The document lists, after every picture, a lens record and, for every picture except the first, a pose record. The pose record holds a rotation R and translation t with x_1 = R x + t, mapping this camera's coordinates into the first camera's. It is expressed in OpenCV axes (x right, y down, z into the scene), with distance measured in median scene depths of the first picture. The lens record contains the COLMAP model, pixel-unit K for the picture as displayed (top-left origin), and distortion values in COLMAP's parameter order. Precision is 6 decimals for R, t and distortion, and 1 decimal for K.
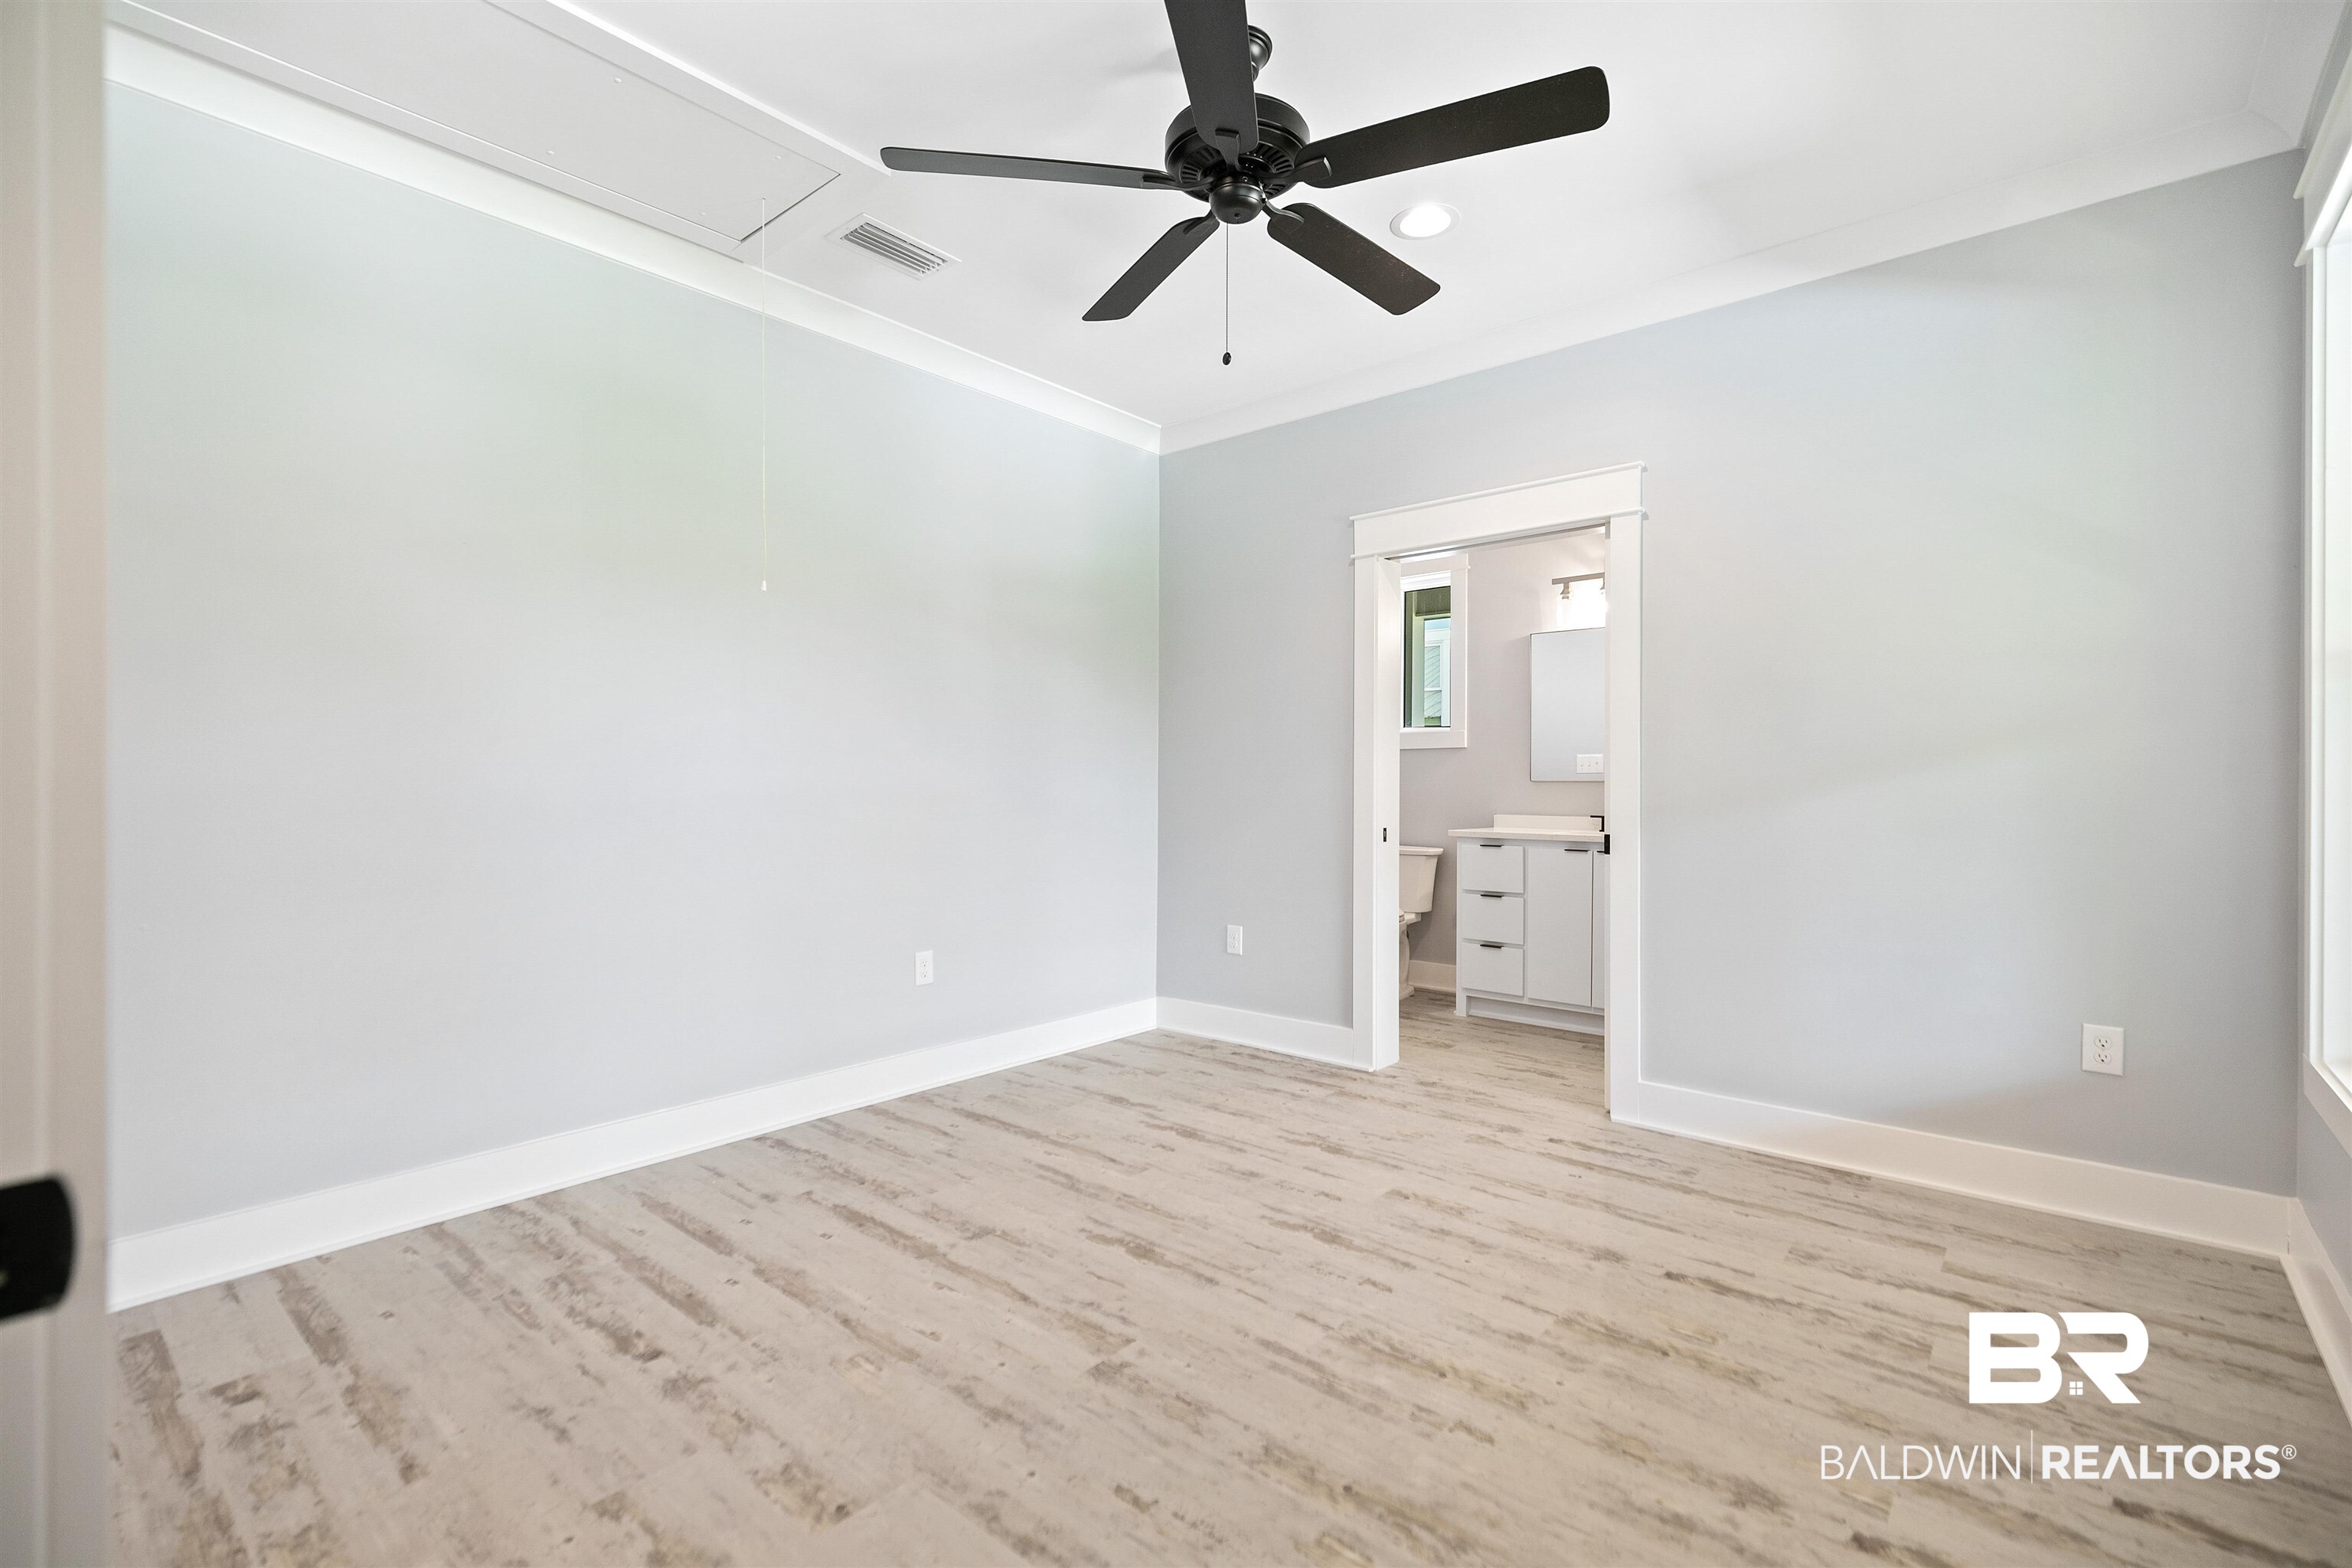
lens RADIAL K [[1068.1, 0, 1162.6], [0, 1068.1, 769.3], [0, 0, 1]] dist [0.006446, 0.000335]
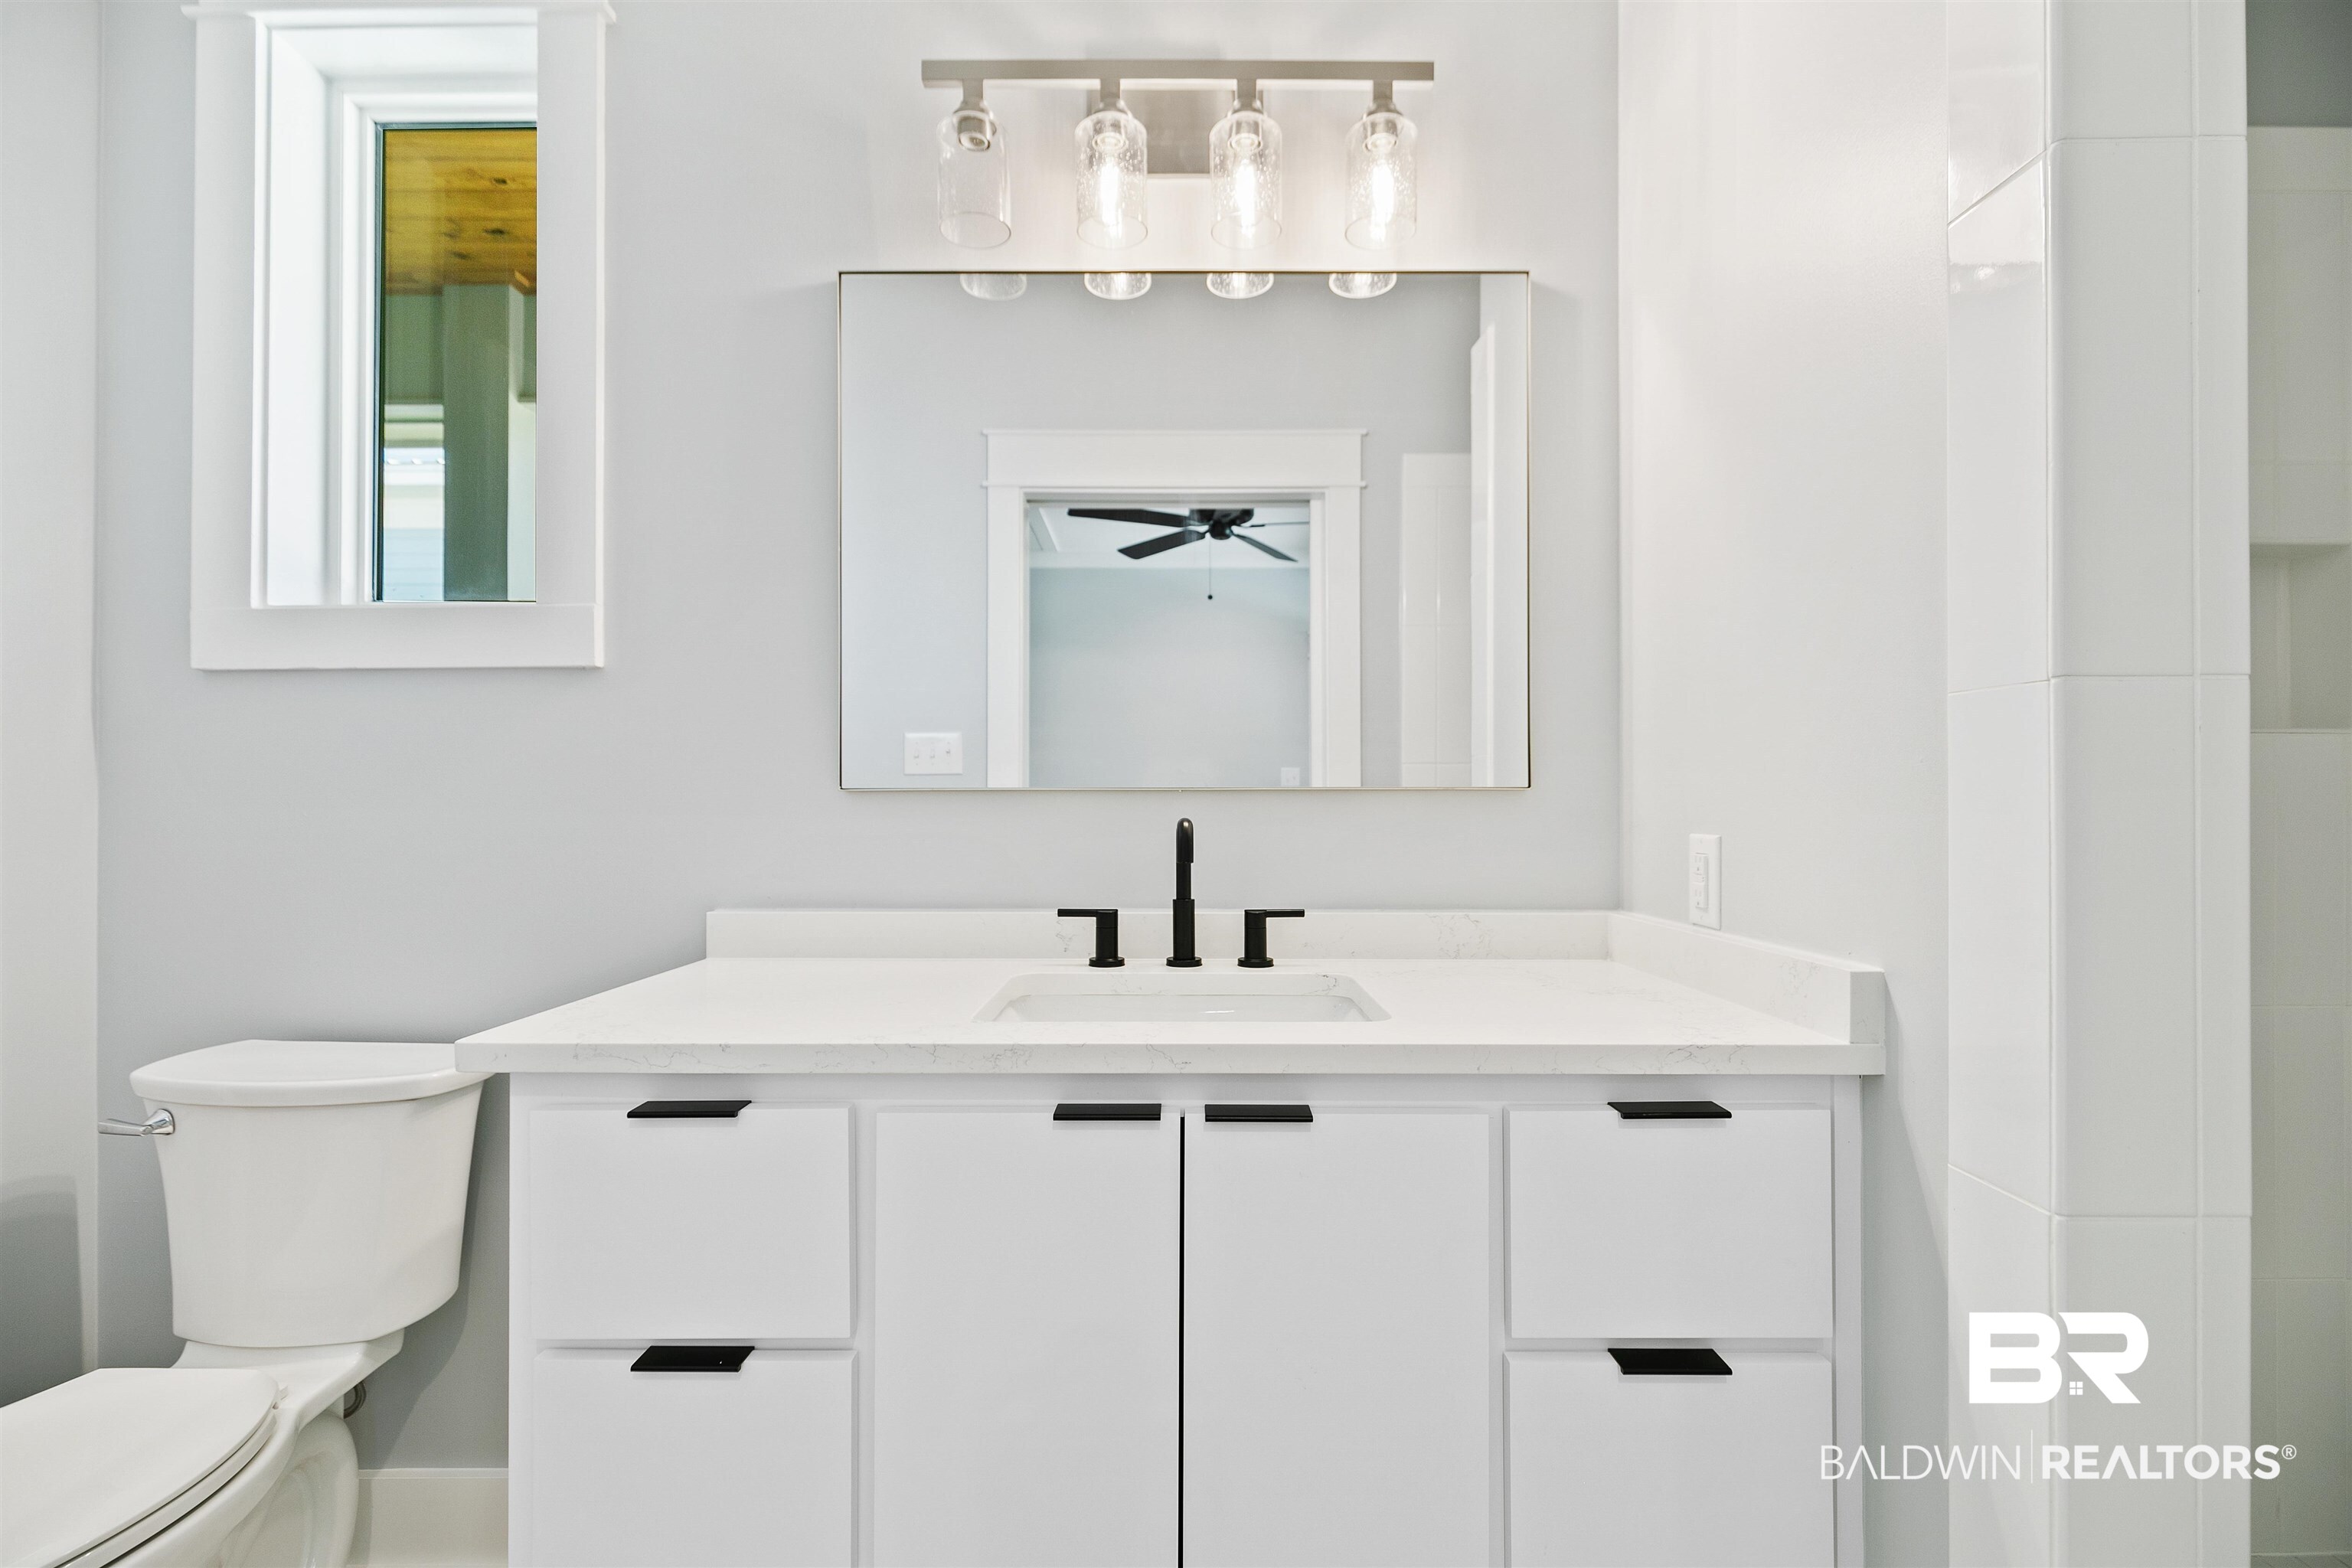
lens RADIAL K [[1046.6, 0, 1176.0], [0, 1046.6, 784.0], [0, 0, 1]] dist [0.017562, 0.000212]
pose [[0.767192, -0.004723, 0.641400, 0.239736], [0.003318, 0.999989, 0.003396, 0.009808], [-0.641409, -0.000477, 0.767199, 0.752809]]
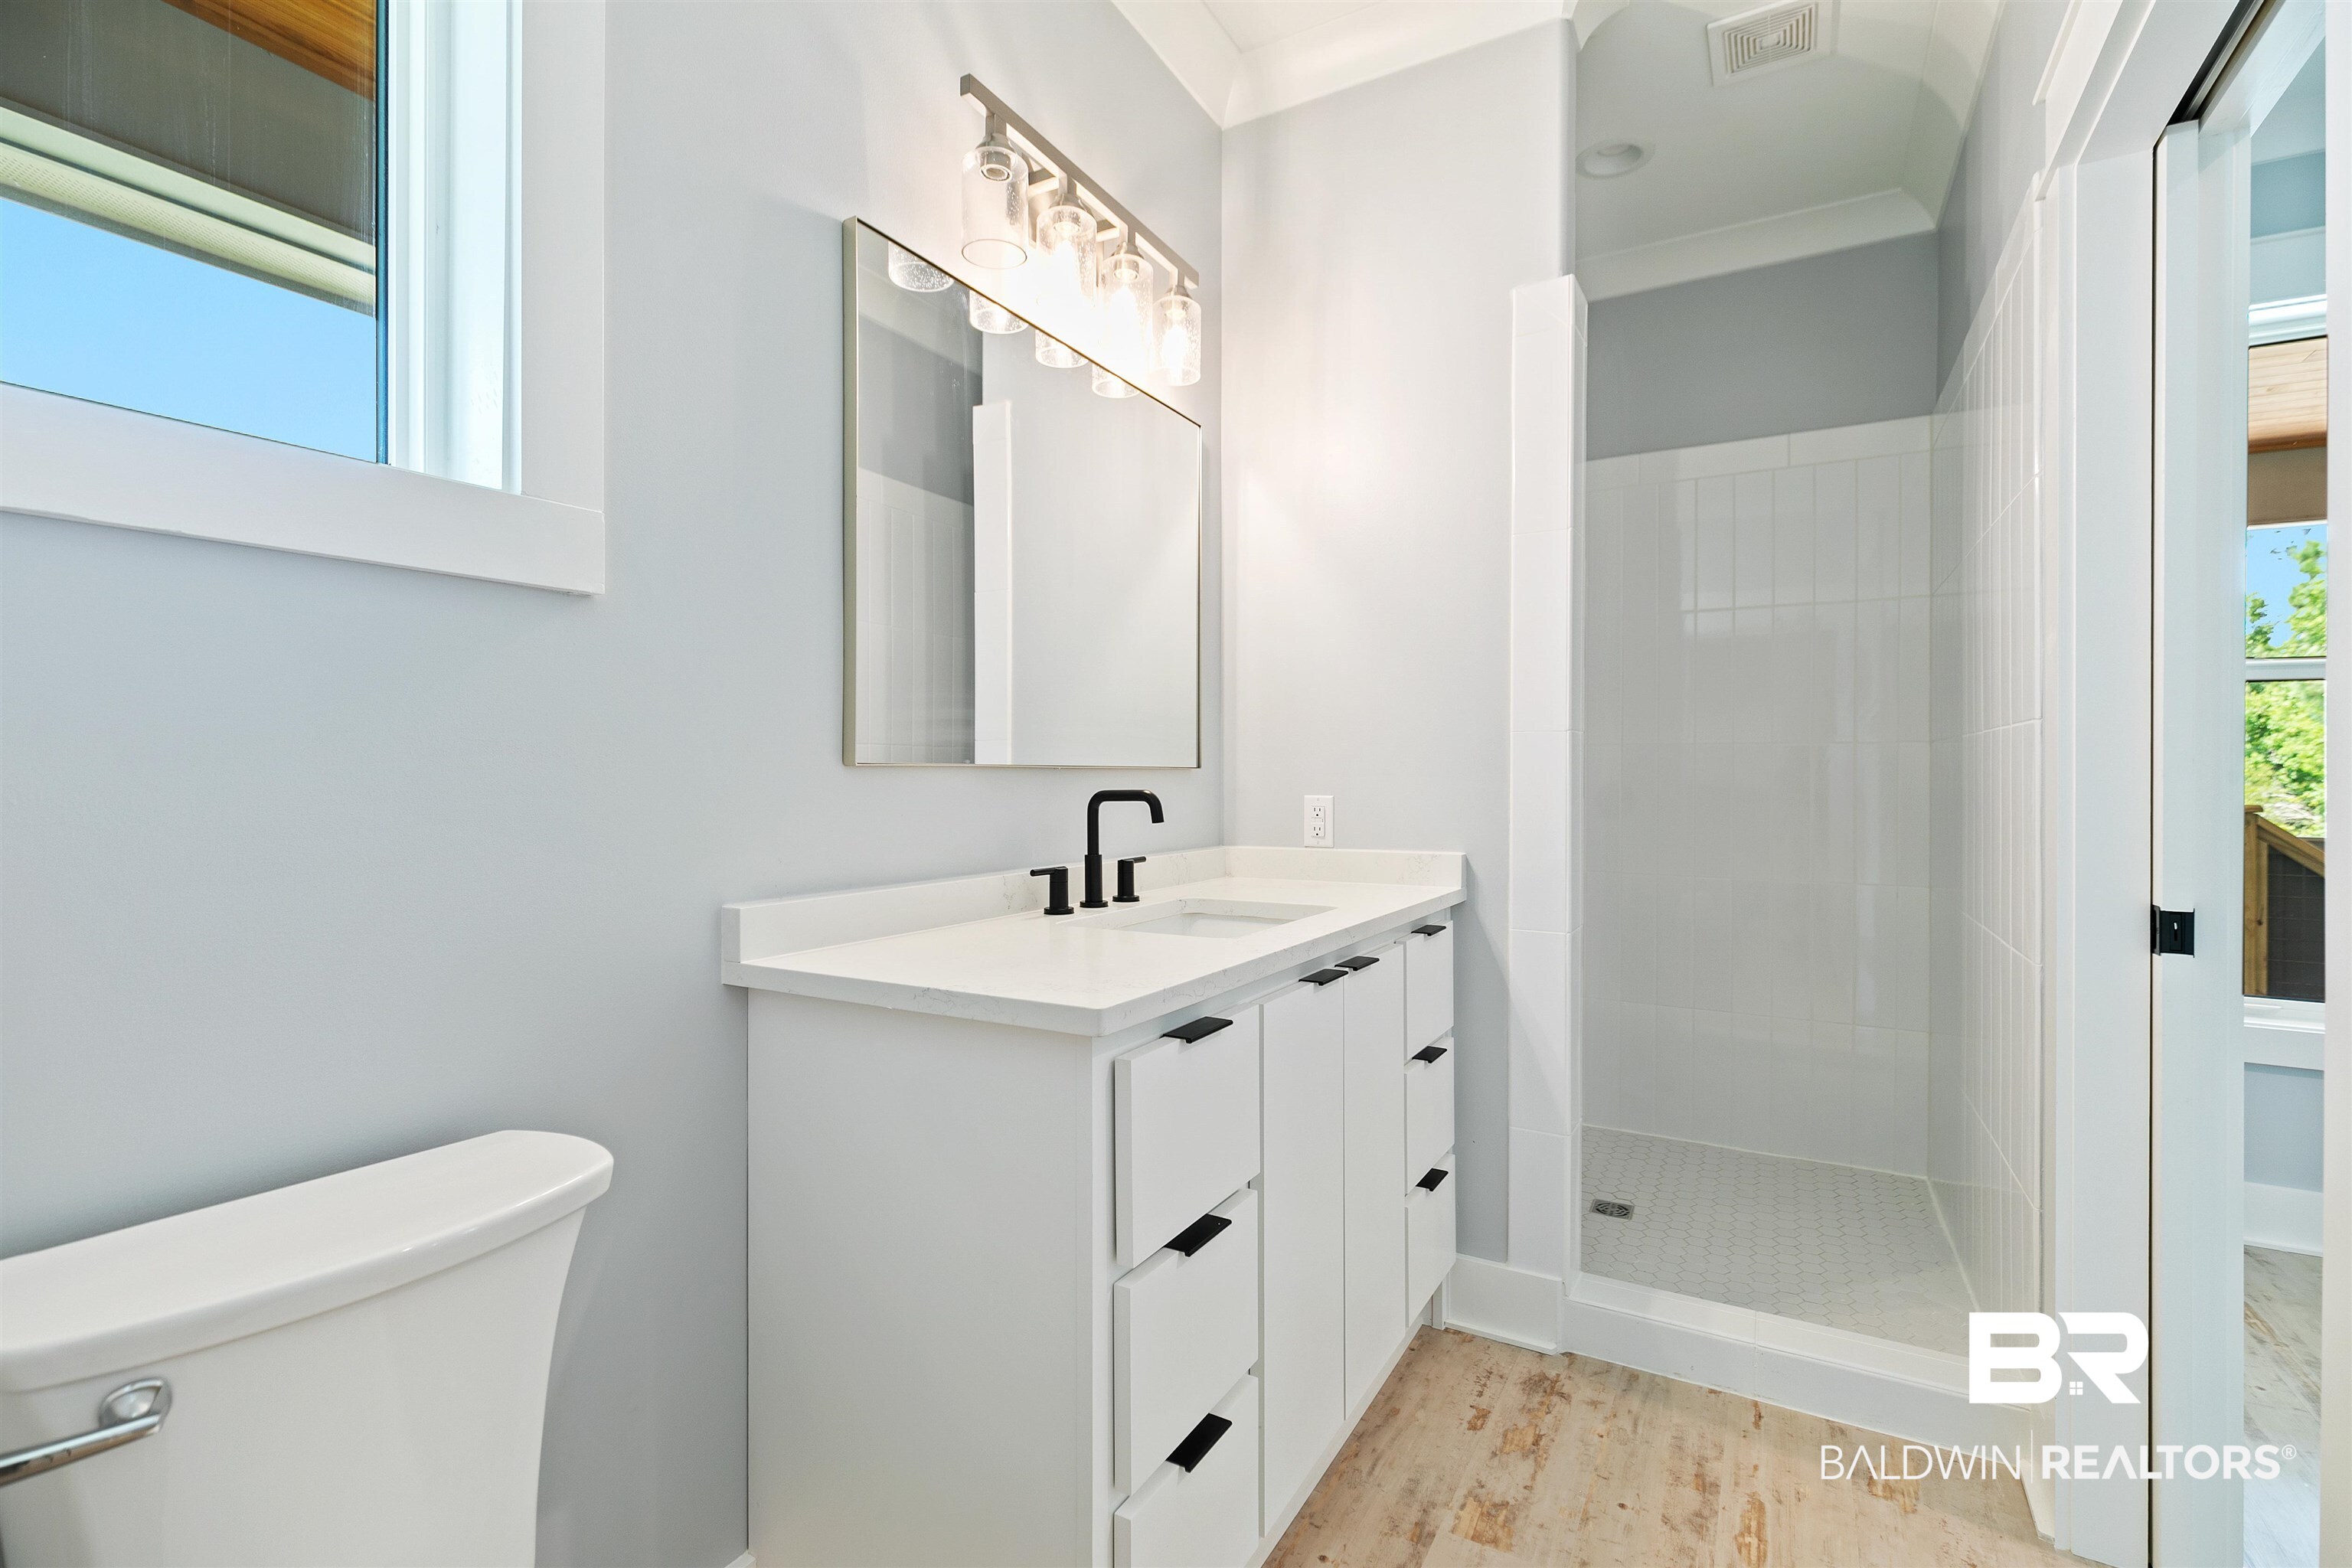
lens RADIAL K [[1068.1, 0, 1162.6], [0, 1068.1, 769.3], [0, 0, 1]] dist [0.006446, 0.000335]
pose [[-0.166934, -0.009137, 0.985926, 0.065951], [-0.016716, 0.999840, 0.006436, 0.010402], [-0.985826, -0.015406, -0.167060, 1.001240]]
